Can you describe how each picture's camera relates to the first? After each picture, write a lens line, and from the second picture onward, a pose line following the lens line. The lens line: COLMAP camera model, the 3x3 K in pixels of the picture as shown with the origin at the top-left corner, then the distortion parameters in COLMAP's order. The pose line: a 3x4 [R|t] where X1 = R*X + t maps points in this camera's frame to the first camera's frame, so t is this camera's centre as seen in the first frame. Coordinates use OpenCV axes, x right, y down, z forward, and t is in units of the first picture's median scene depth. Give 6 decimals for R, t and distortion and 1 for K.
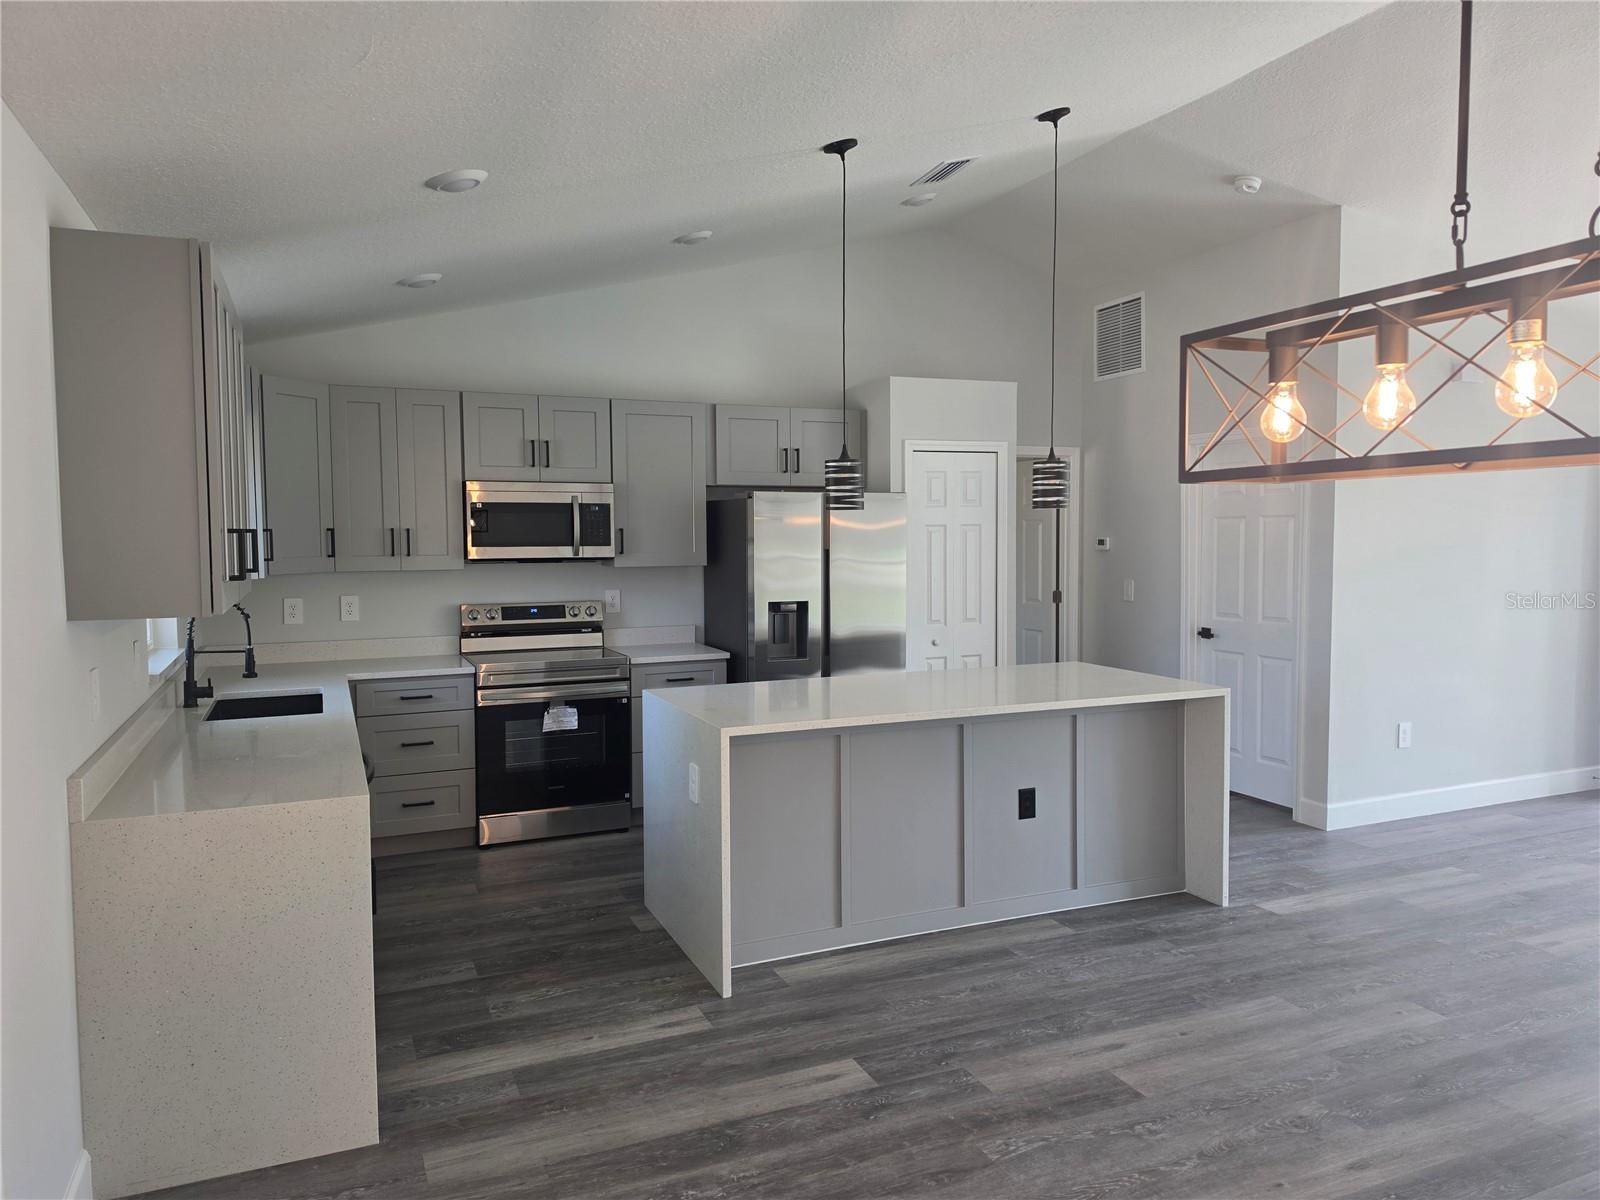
lens RADIAL K [[1101.4, 0, 807.4], [0, 1101.4, 587.8], [0, 0, 1]] dist [0.084709, -0.108309]
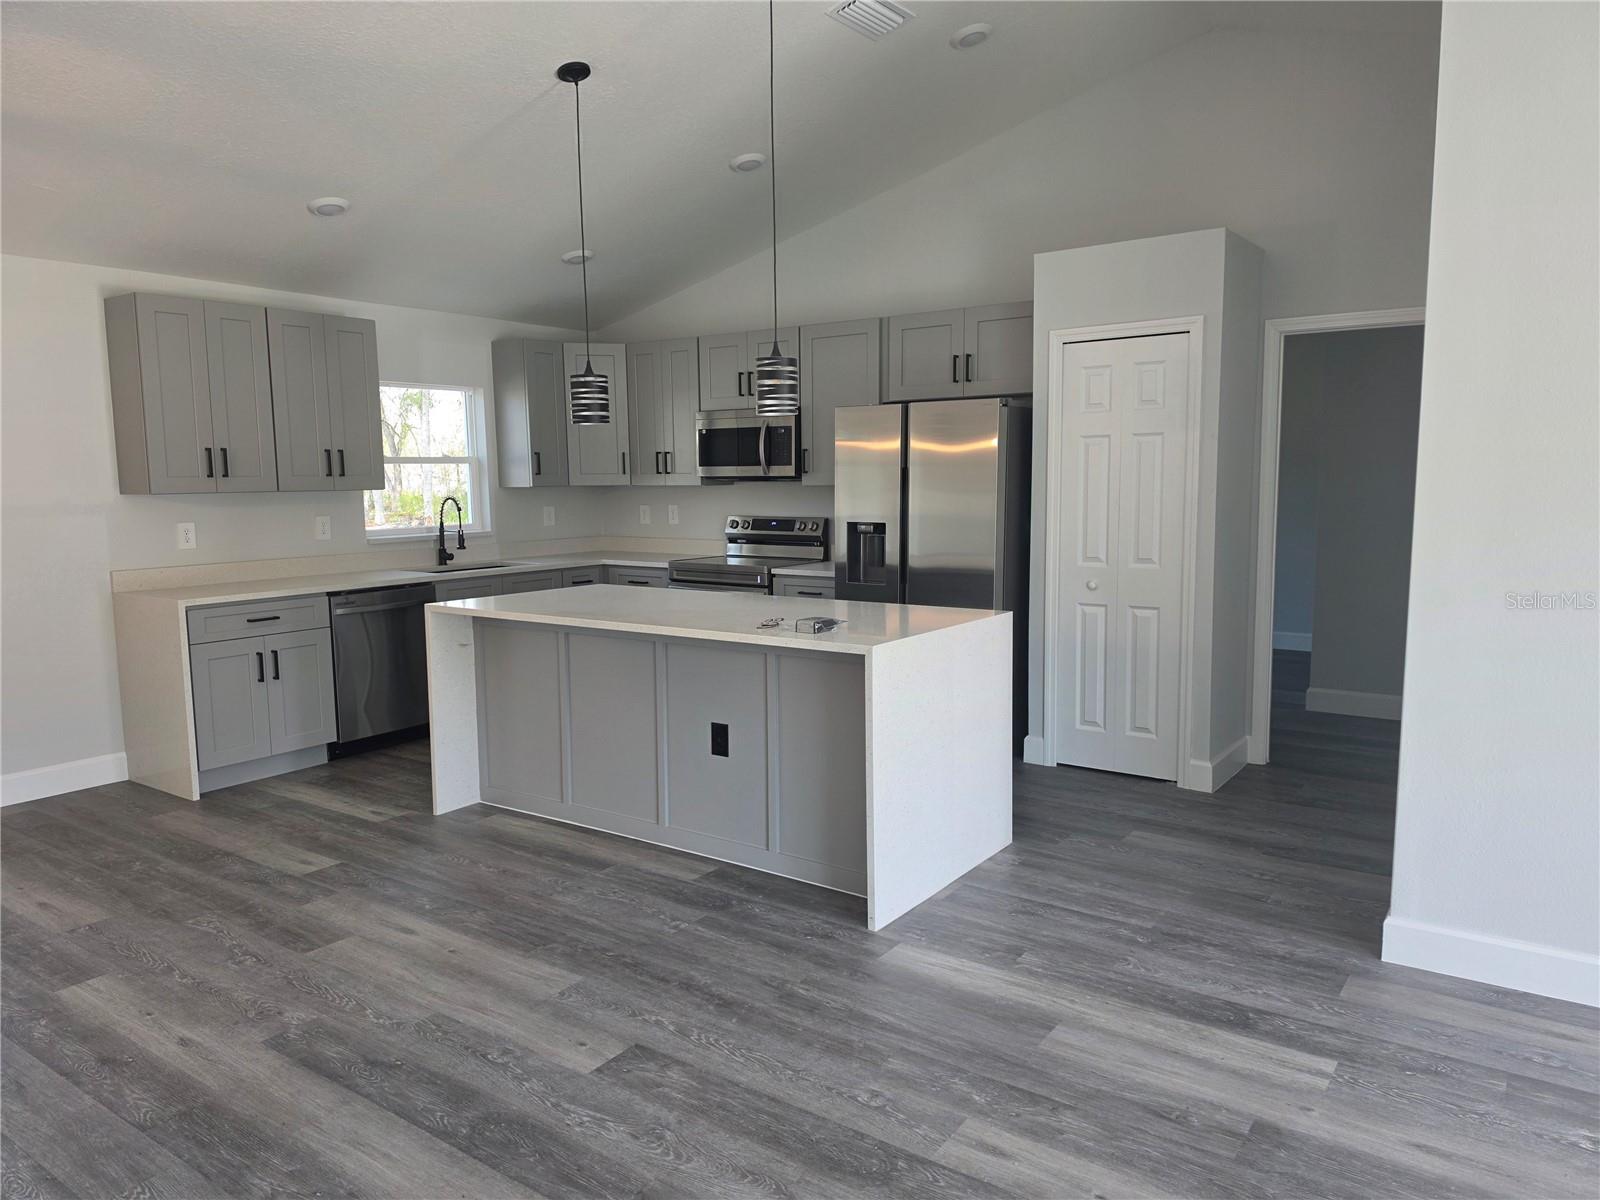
lens RADIAL K [[1100.8, 0, 795.3], [0, 1100.8, 599.5], [0, 0, 1]] dist [0.114225, -0.170456]
pose [[0.510584, 0.097594, -0.854271, 1.007778], [-0.037421, 0.995118, 0.091319, -0.007385], [0.859013, -0.014659, 0.511744, 0.589888]]
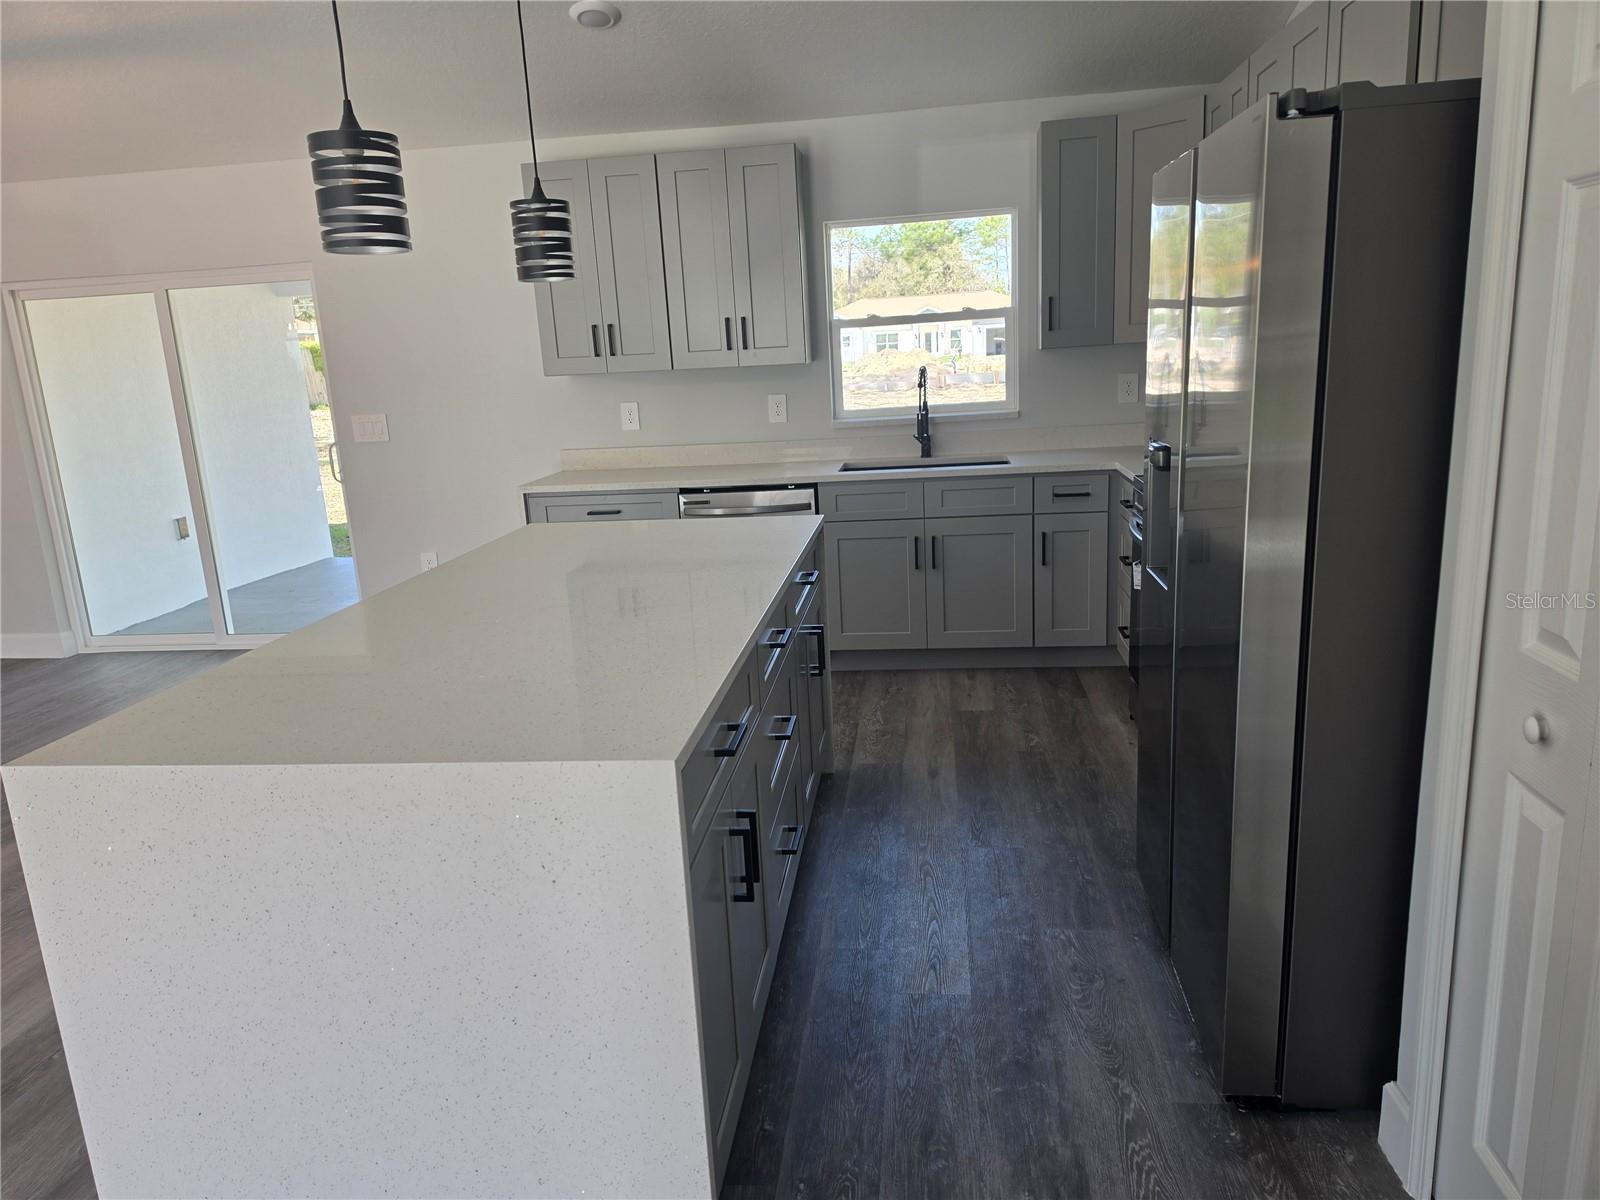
lens RADIAL K [[1100.8, 0, 795.3], [0, 1100.8, 599.5], [0, 0, 1]] dist [0.114225, -0.170456]
pose [[-0.502813, 0.225167, -0.834553, 0.549758], [0.009828, 0.966903, 0.254955, -0.051343], [0.864339, 0.119993, -0.488385, 1.416289]]
